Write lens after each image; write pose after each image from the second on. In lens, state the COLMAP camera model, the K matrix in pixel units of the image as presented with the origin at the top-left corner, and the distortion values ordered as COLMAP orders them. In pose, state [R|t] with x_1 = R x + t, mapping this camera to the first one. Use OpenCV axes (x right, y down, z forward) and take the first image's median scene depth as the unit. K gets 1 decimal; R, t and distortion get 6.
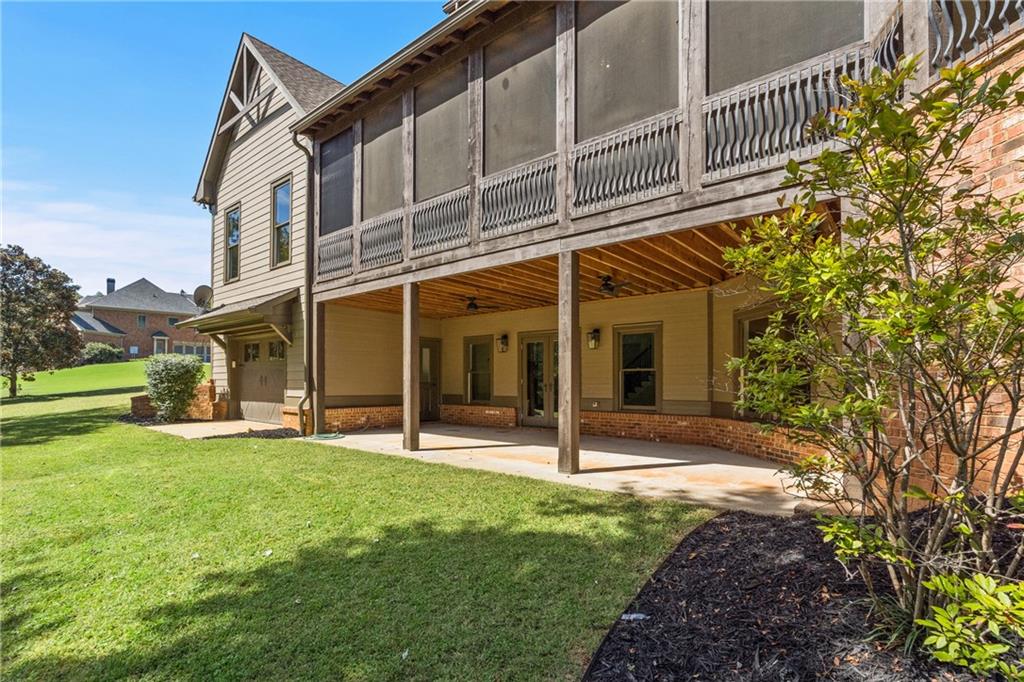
lens RADIAL K [[490.5, 0, 509.7], [0, 490.5, 372.3], [0, 0, 1]] dist [-0.004045, -0.000071]
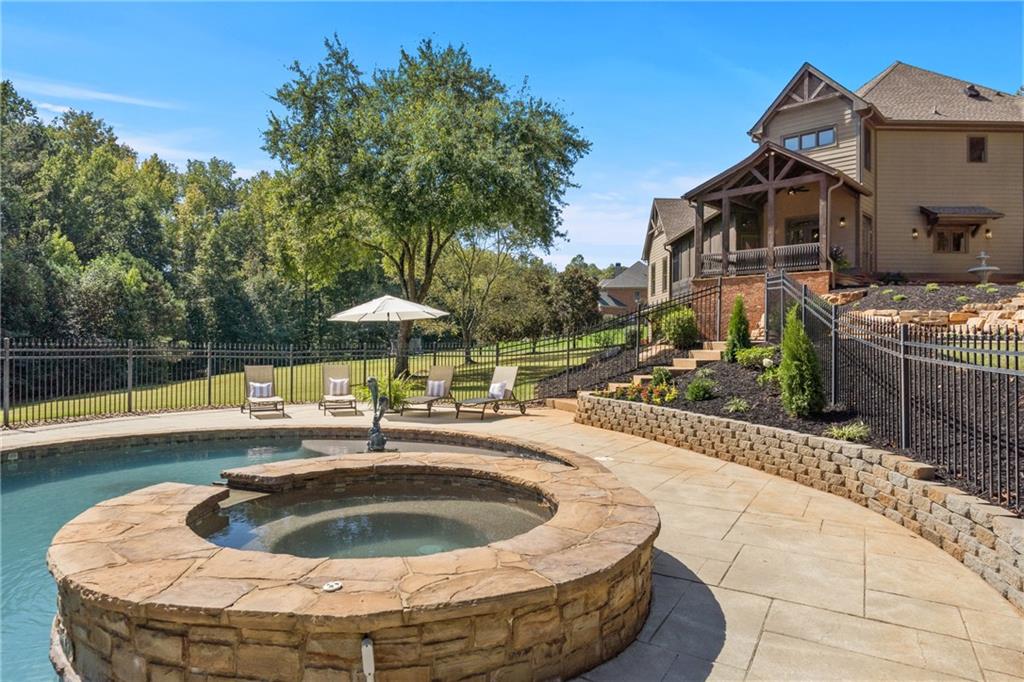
lens RADIAL K [[621.0, 0, 512.0], [0, 621.0, 341.0], [0, 0, 1]] dist [-0.000505, 0.000398]
pose [[0.654468, 0.001548, -0.756089, 1.369133], [0.004039, 0.999976, 0.005543, 0.019924], [0.756079, -0.006681, 0.654446, -1.619751]]
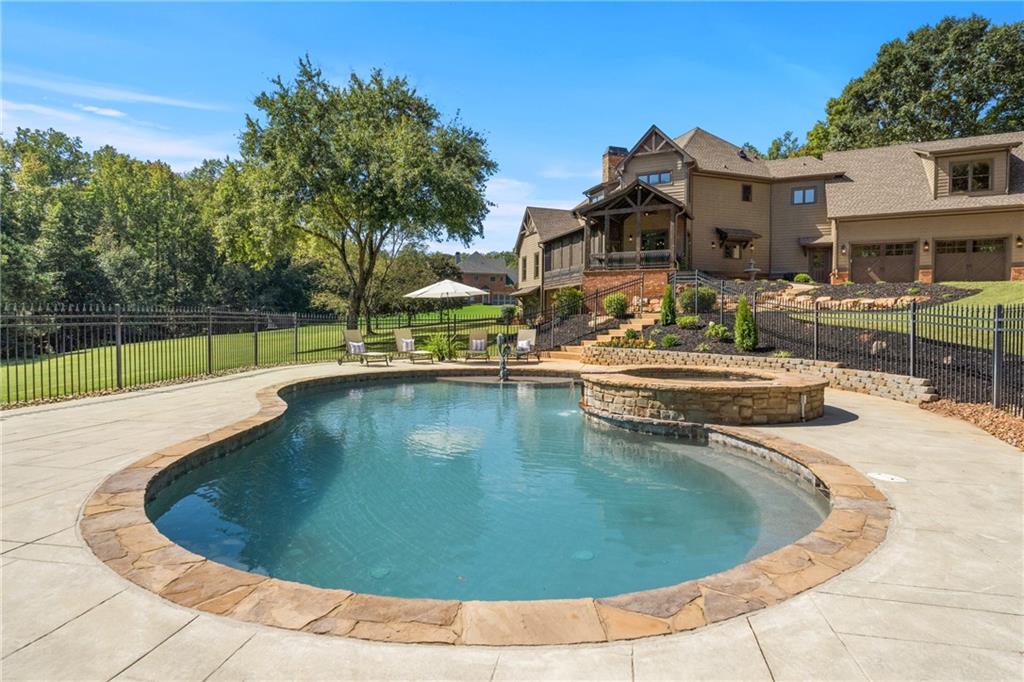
lens RADIAL K [[535.7, 0, 512.8], [0, 535.7, 331.6], [0, 0, 1]] dist [-0.000888, -0.000873]
pose [[0.855945, 0.016366, -0.516809, 1.229563], [0.000266, 0.999485, 0.032092, 0.031132], [0.517068, -0.027607, 0.855499, -2.122565]]
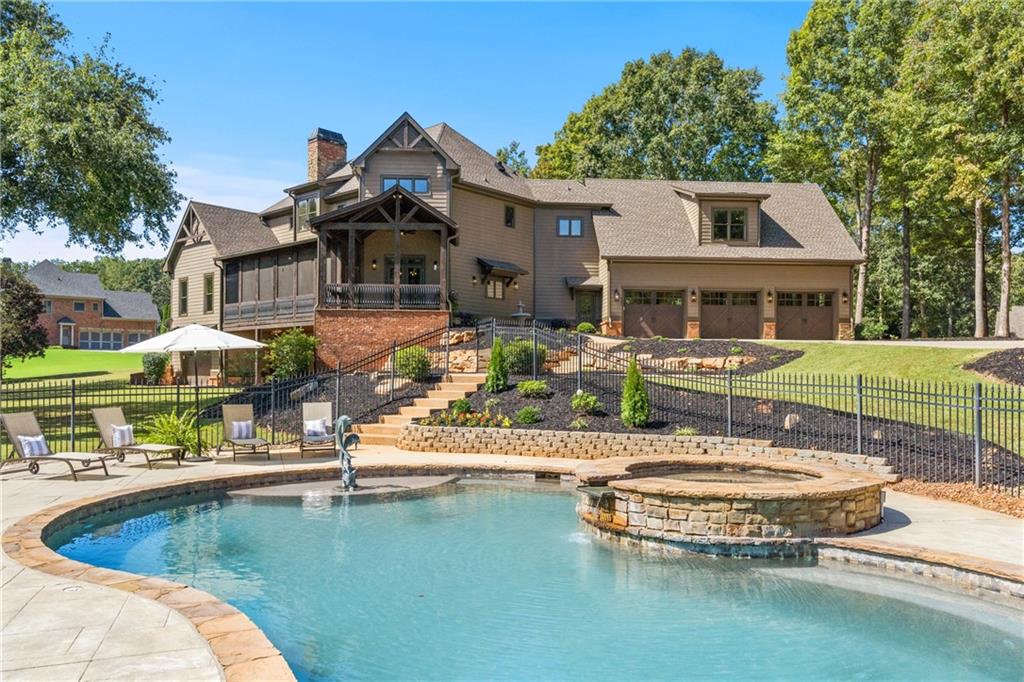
lens RADIAL K [[749.6, 0, 509.2], [0, 749.6, 369.9], [0, 0, 1]] dist [0.000167, -0.002282]
pose [[0.999673, 0.004468, -0.025175, 0.902232], [-0.004232, 0.999947, 0.009413, 0.001781], [0.025216, -0.009303, 0.999639, -2.174595]]
